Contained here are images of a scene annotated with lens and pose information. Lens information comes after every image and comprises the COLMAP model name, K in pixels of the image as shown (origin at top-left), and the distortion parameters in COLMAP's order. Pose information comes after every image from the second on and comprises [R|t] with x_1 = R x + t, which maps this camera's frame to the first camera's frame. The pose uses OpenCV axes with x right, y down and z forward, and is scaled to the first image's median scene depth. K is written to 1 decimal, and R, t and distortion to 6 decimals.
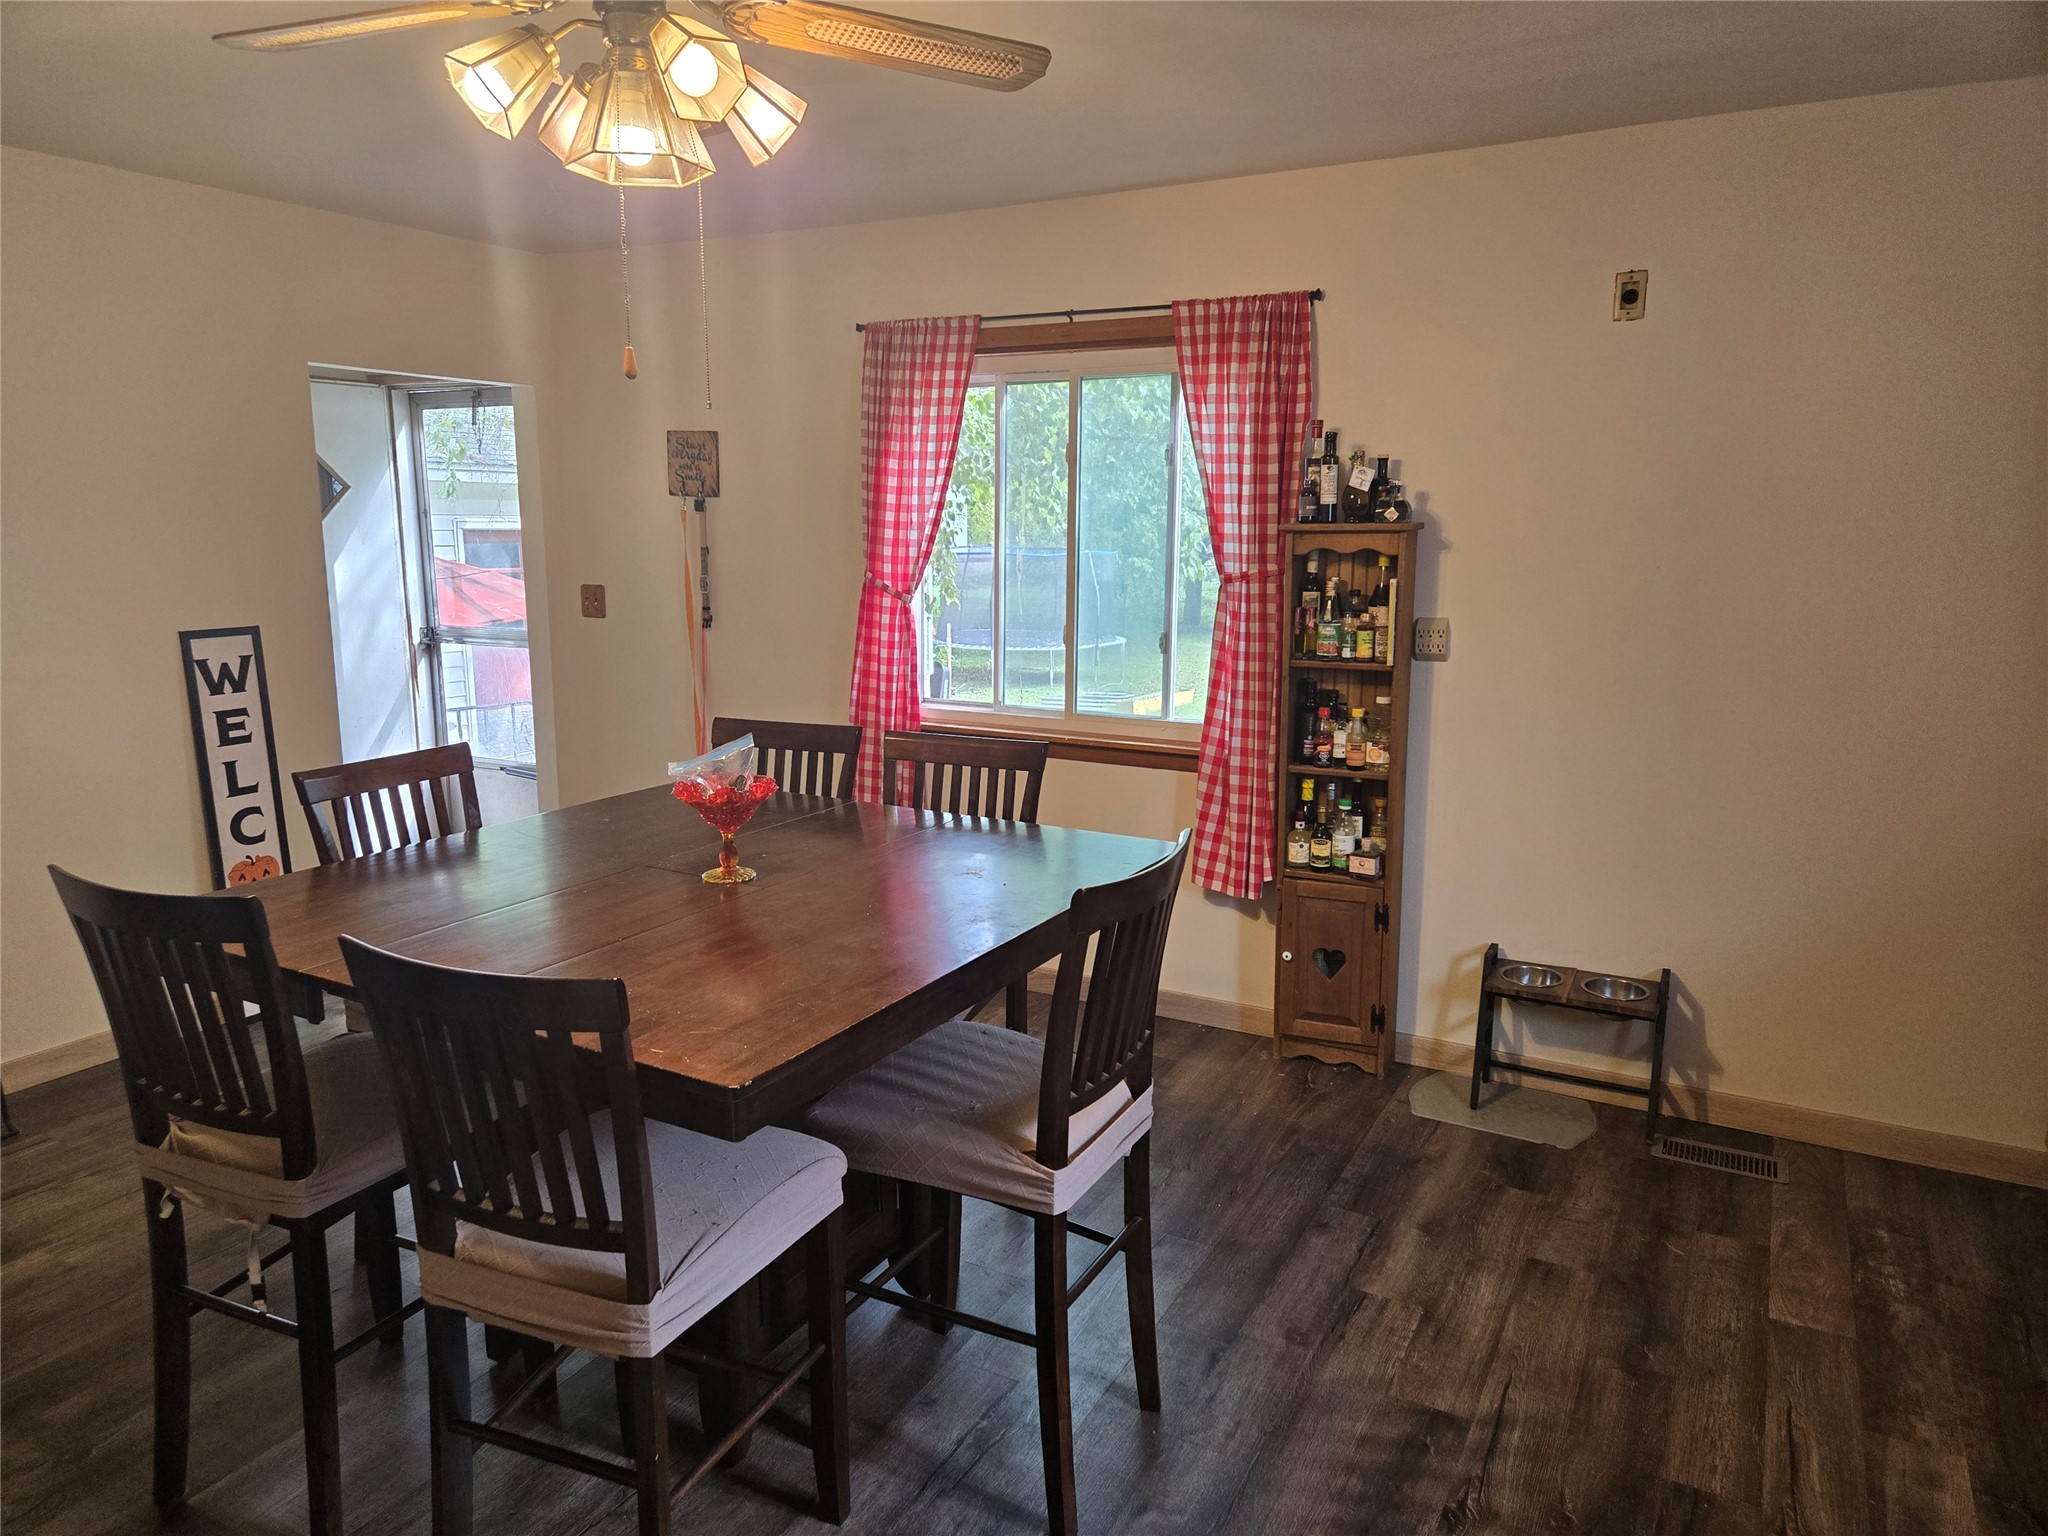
lens RADIAL K [[1395.6, 0, 1010.5], [0, 1395.6, 756.1], [0, 0, 1]] dist [0.064279, -0.051930]
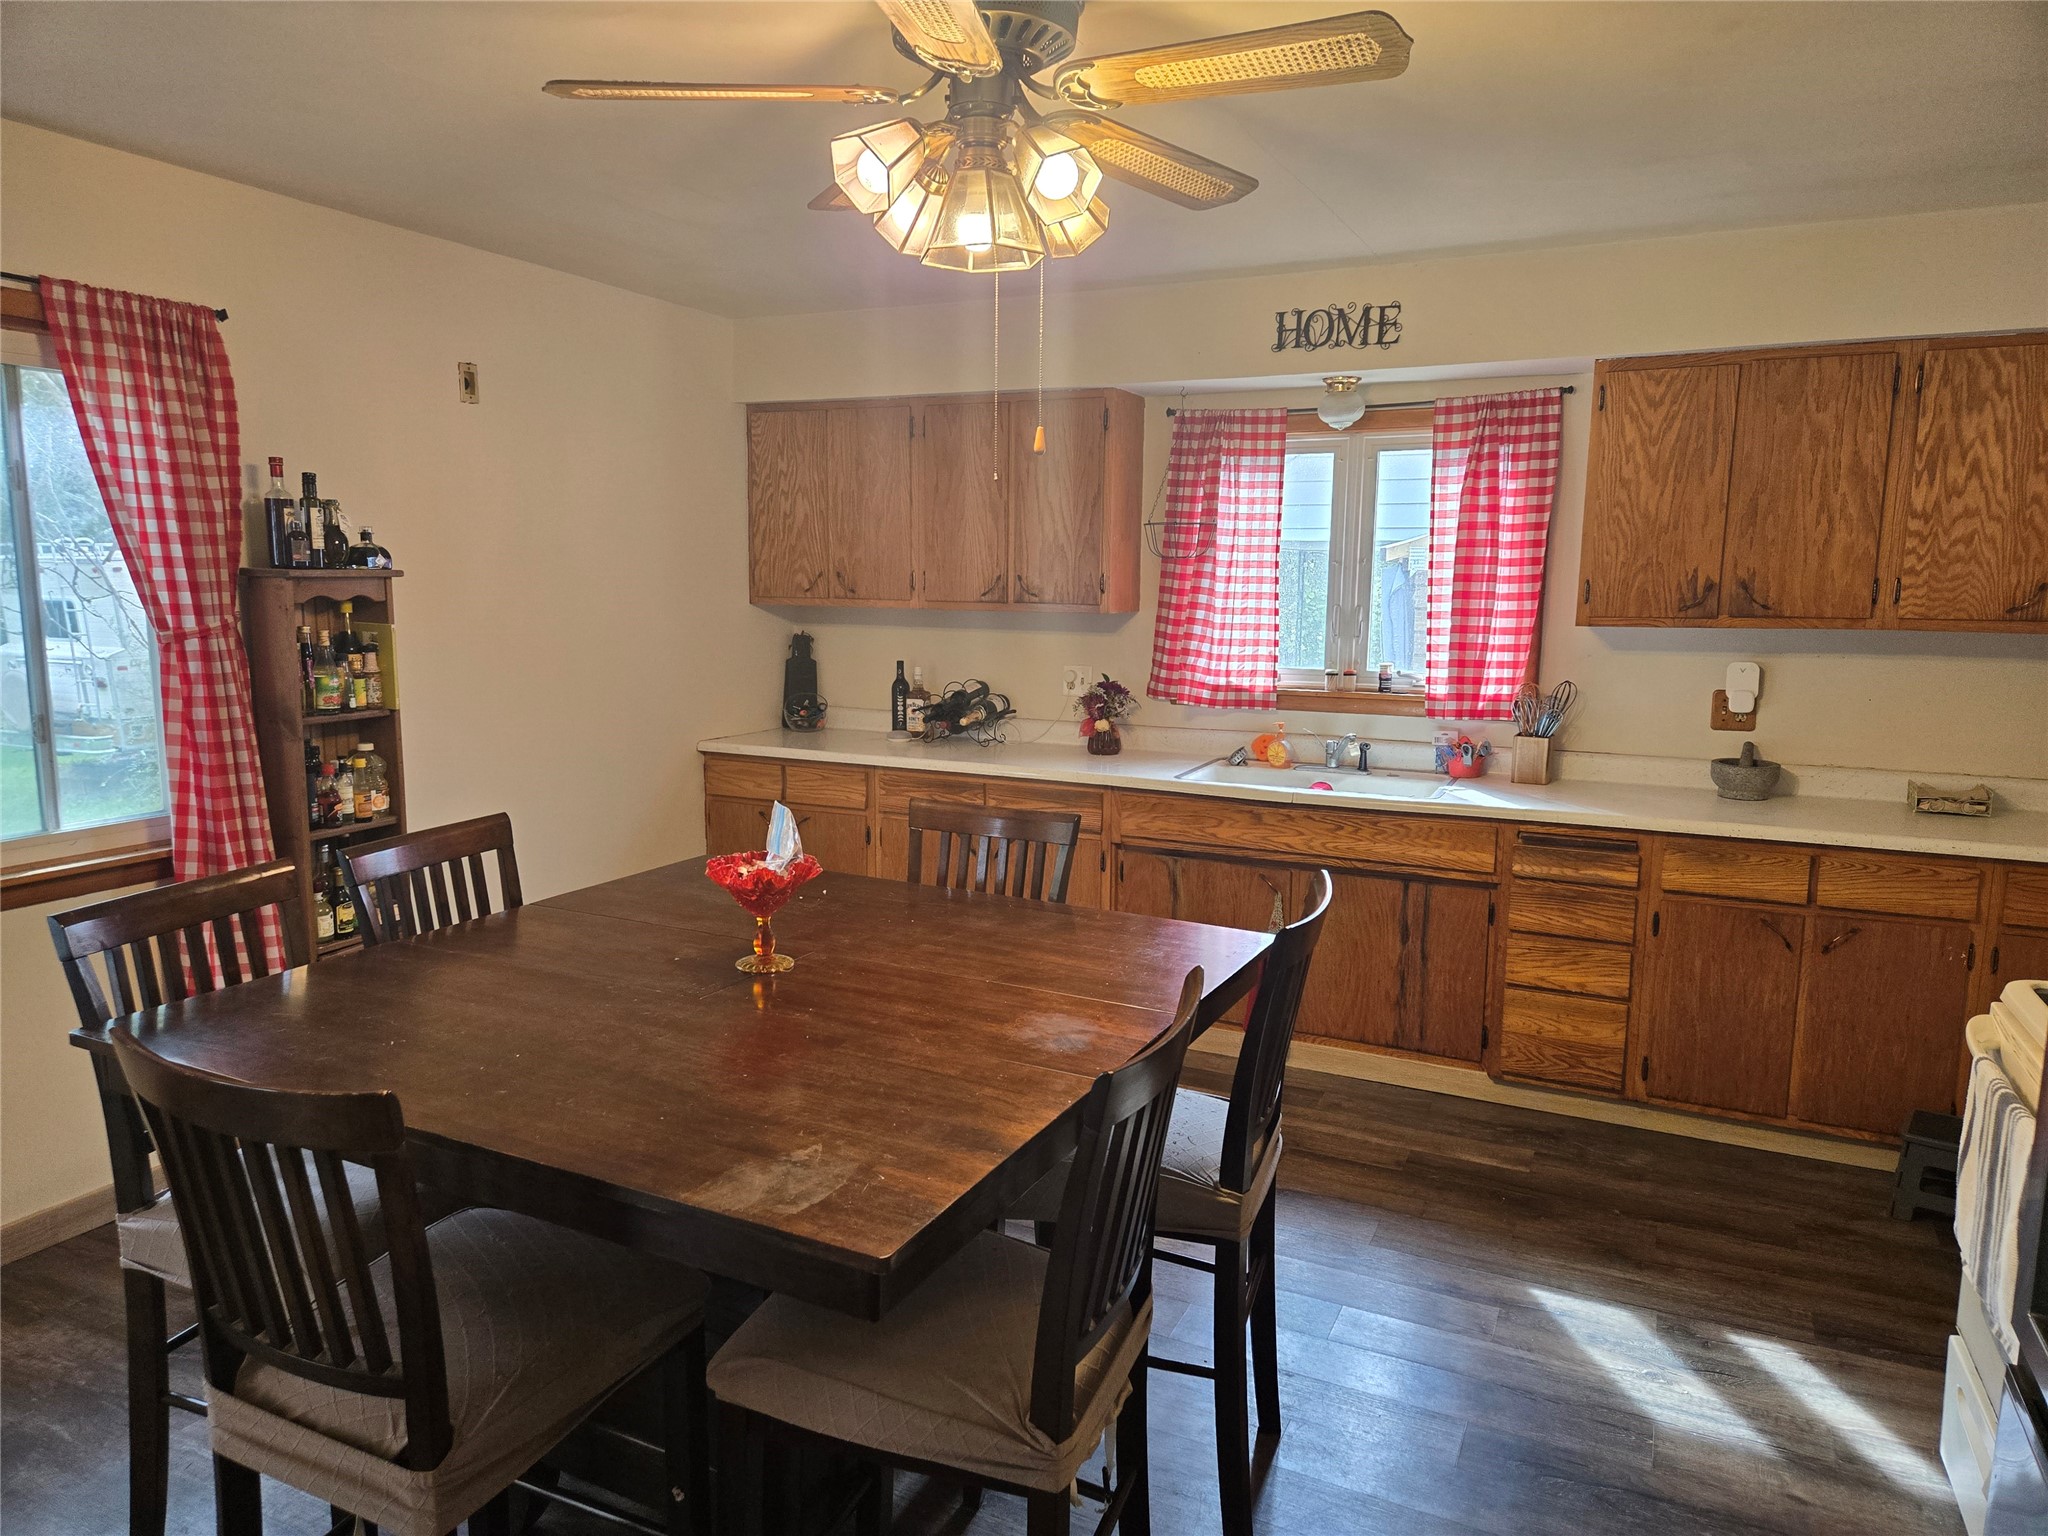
lens RADIAL K [[1344.1, 0, 1017.1], [0, 1344.1, 771.3], [0, 0, 1]] dist [0.039113, -0.010876]
pose [[-0.048747, -0.142970, 0.988526, -0.759795], [0.178464, 0.972529, 0.149457, -0.091163], [-0.982738, 0.183702, -0.021893, 0.617611]]
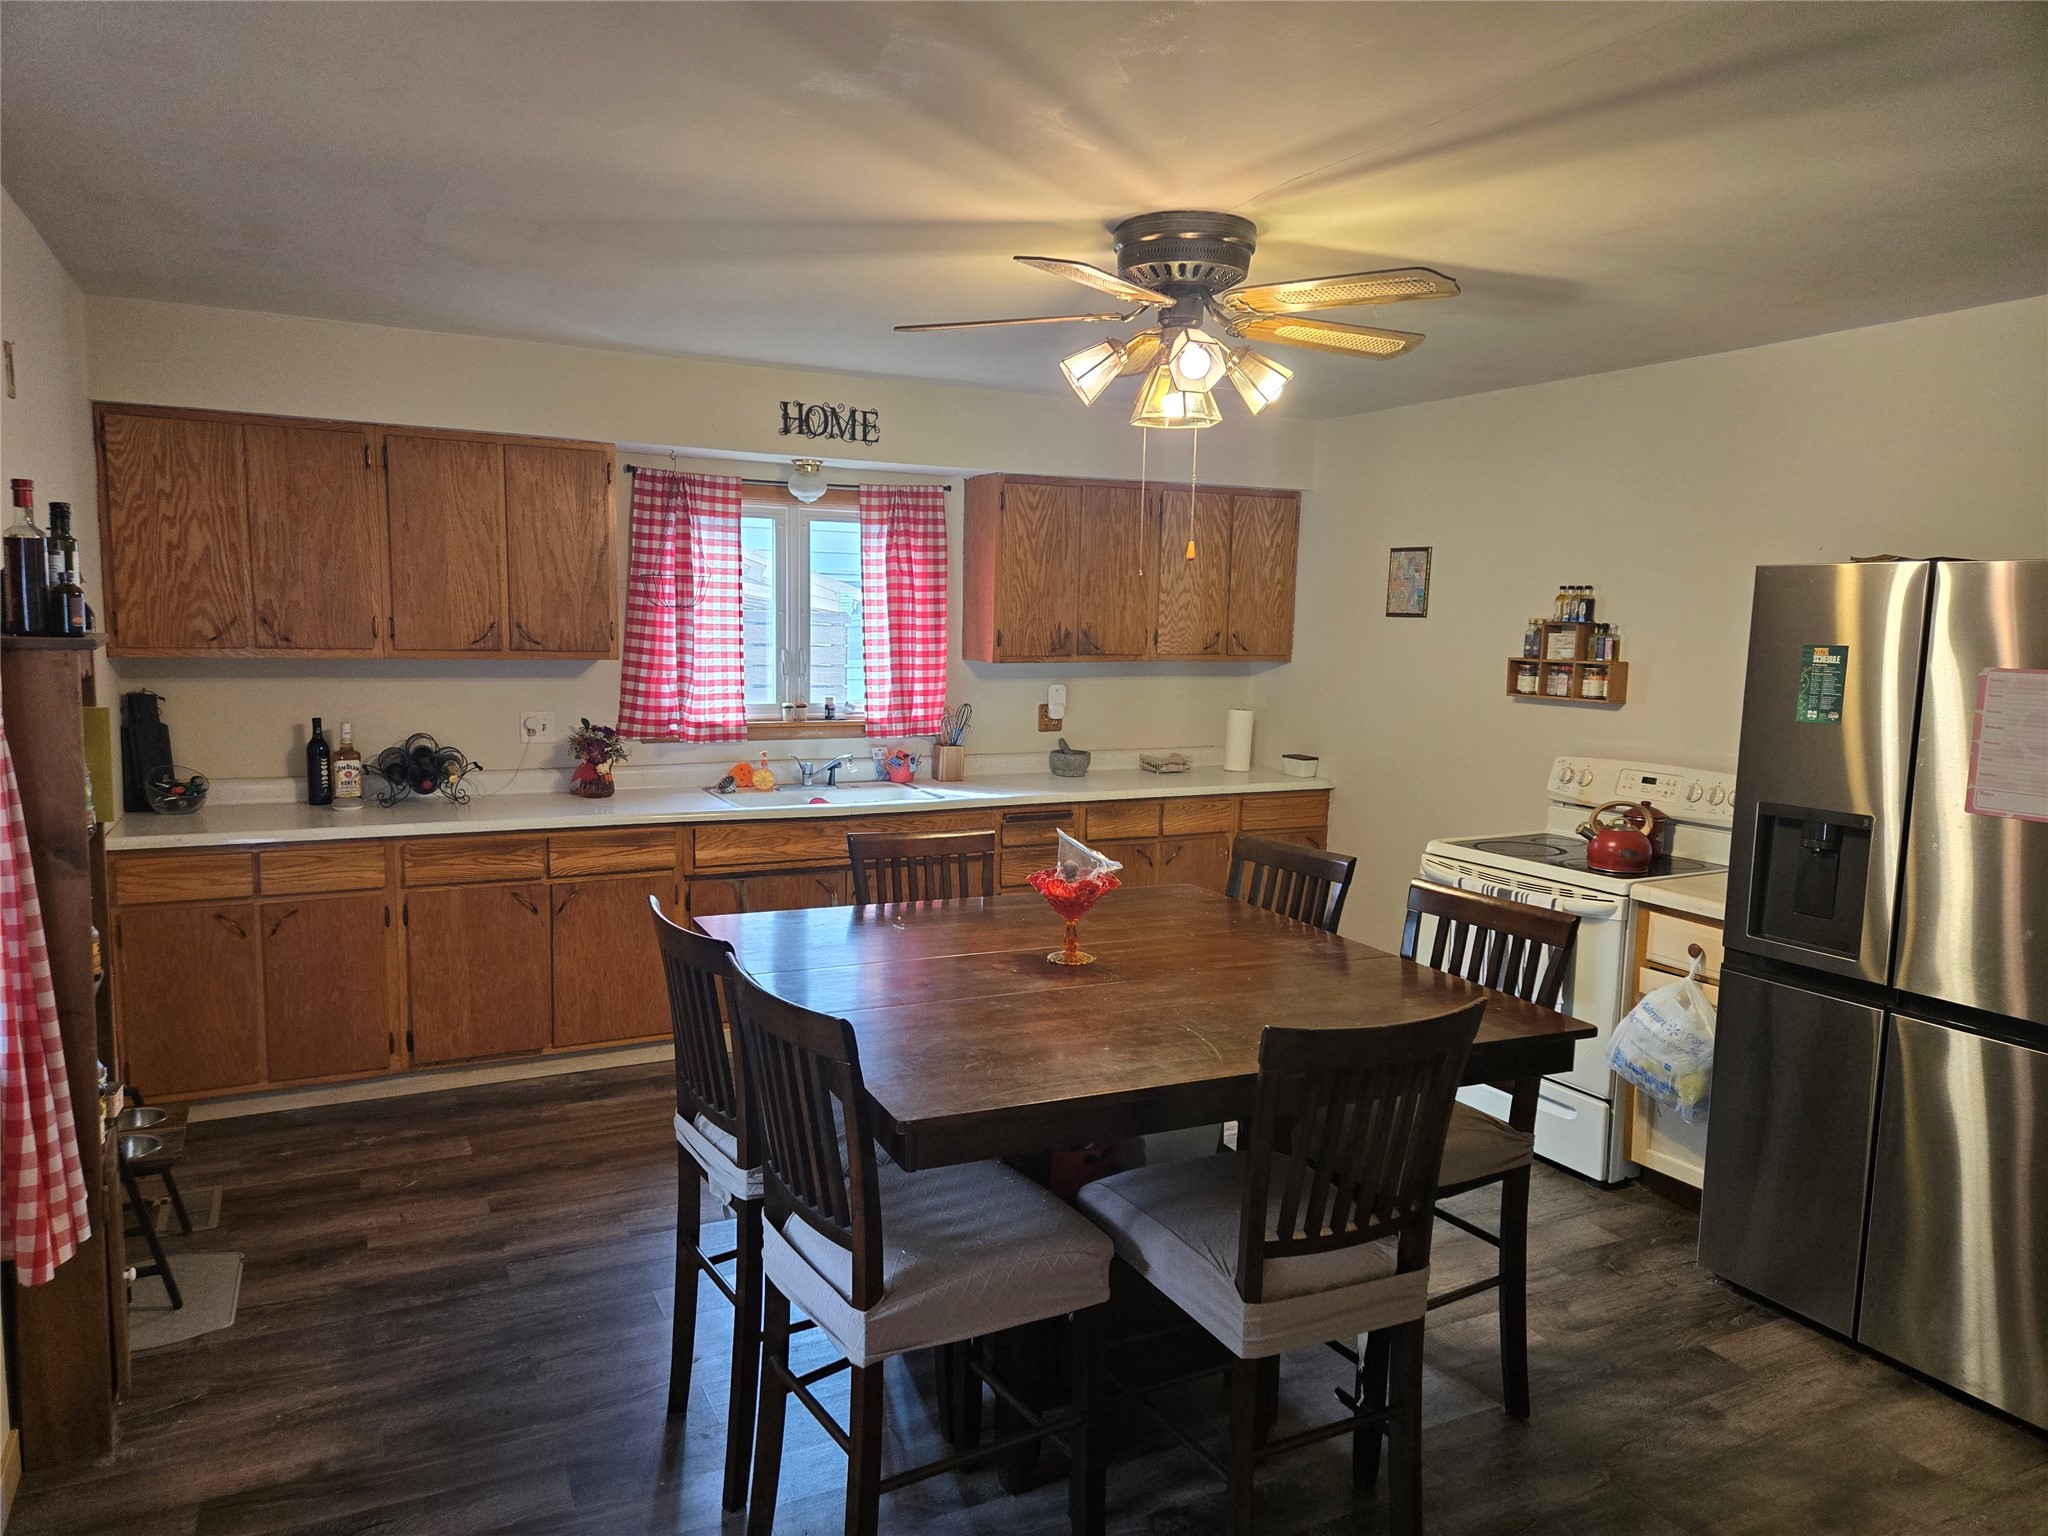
lens RADIAL K [[1395.6, 0, 1021.1], [0, 1395.6, 774.3], [0, 0, 1]] dist [0.064279, -0.051930]
pose [[-0.827072, -0.078071, 0.556647, -0.580409], [0.089266, 0.959497, 0.267203, -0.259472], [-0.554962, 0.270686, -0.786604, 1.389108]]
